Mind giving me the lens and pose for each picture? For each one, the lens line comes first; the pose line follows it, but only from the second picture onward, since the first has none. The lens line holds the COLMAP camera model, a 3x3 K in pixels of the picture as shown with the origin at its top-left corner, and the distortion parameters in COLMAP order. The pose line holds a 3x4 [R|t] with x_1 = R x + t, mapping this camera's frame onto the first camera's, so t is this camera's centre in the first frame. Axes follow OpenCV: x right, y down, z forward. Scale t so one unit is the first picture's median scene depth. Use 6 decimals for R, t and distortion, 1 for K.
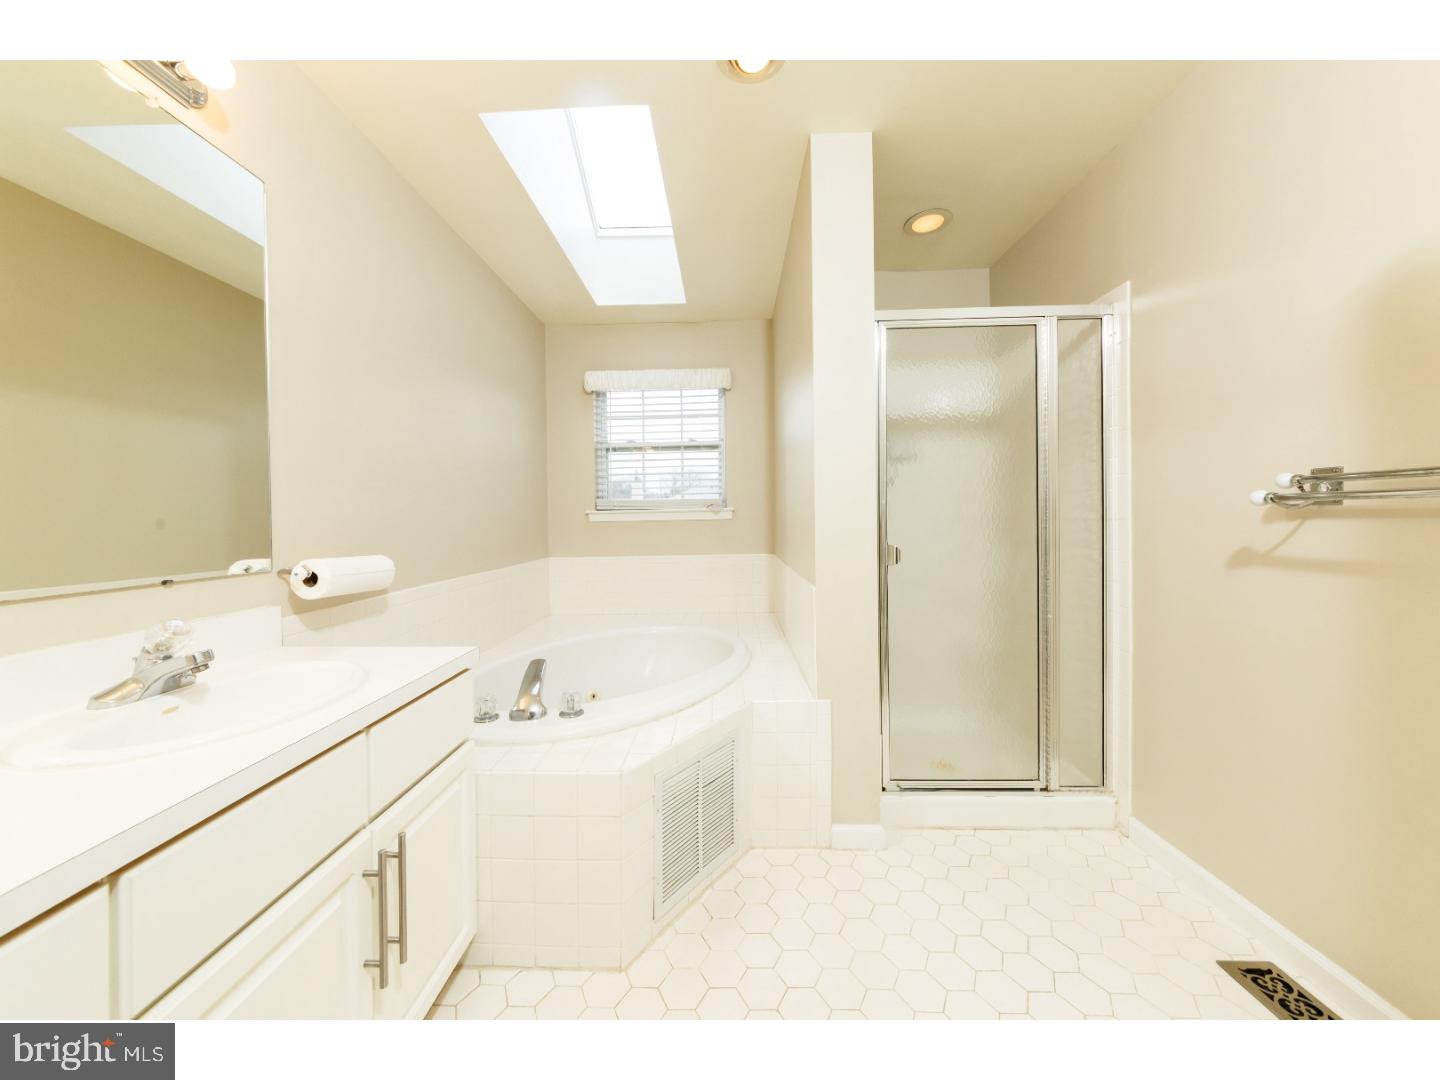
lens RADIAL K [[511.5, 0, 717.7], [0, 511.5, 526.4], [0, 0, 1]] dist [0.001188, 0.000038]
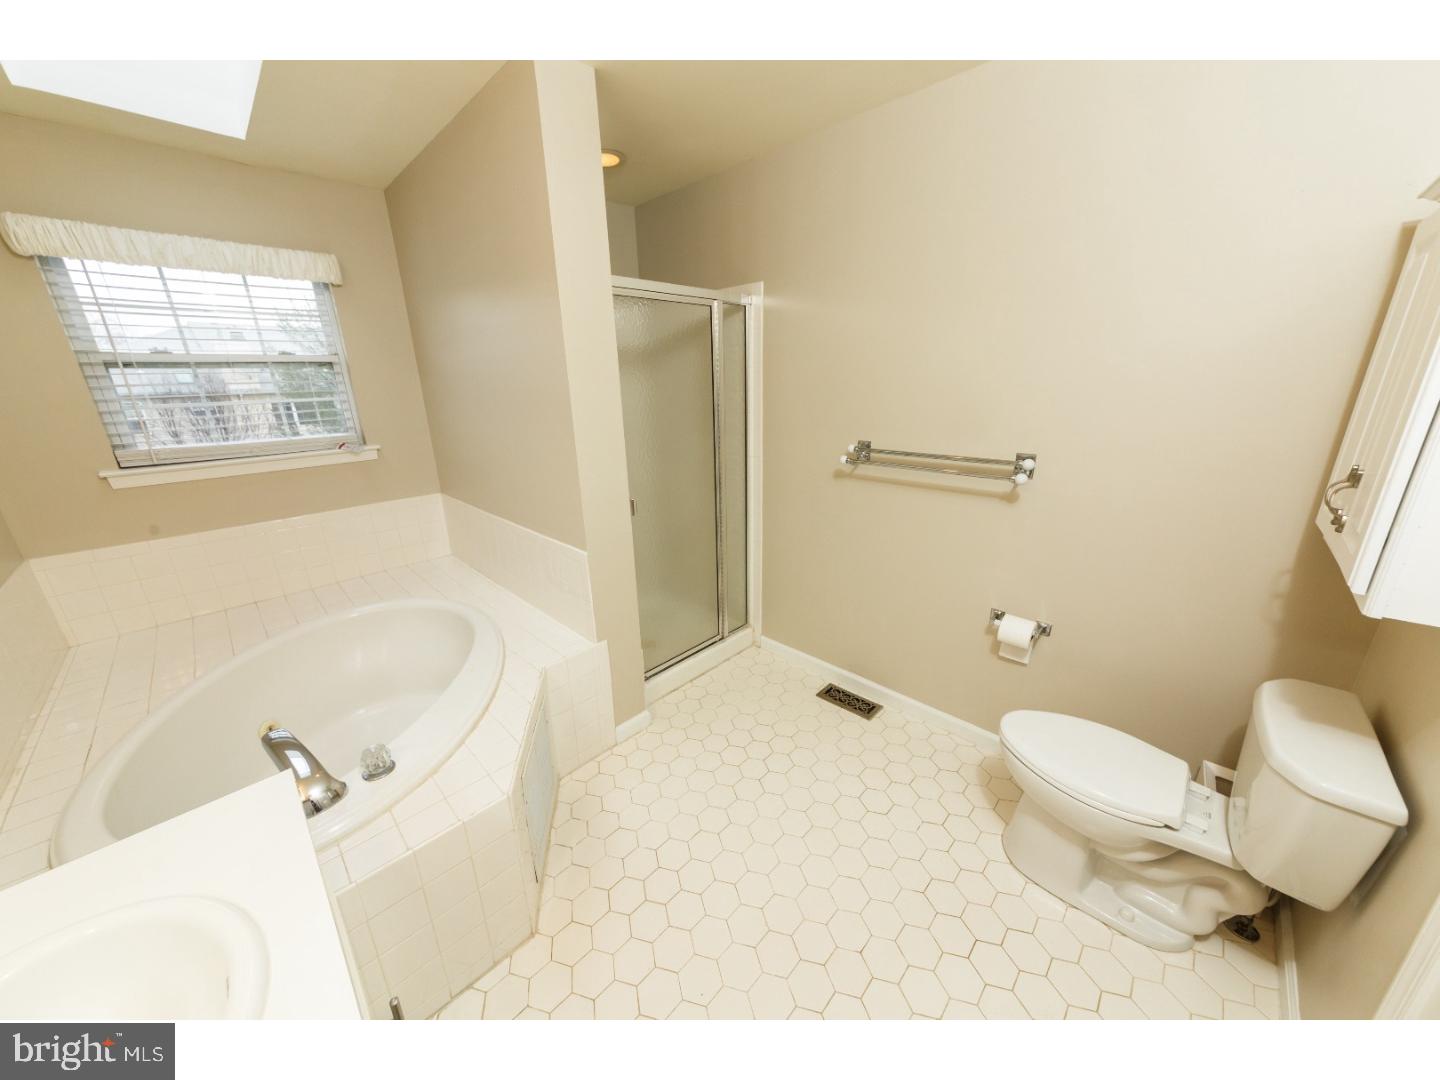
lens RADIAL K [[495.5, 0, 720.0], [0, 495.5, 540.0], [0, 0, 1]] dist [-0.000475, -0.000076]
pose [[0.677407, -0.224790, 0.700420, -0.333396], [0.021179, 0.957730, 0.286887, -0.191878], [-0.735303, -0.179505, 0.653535, 0.094130]]
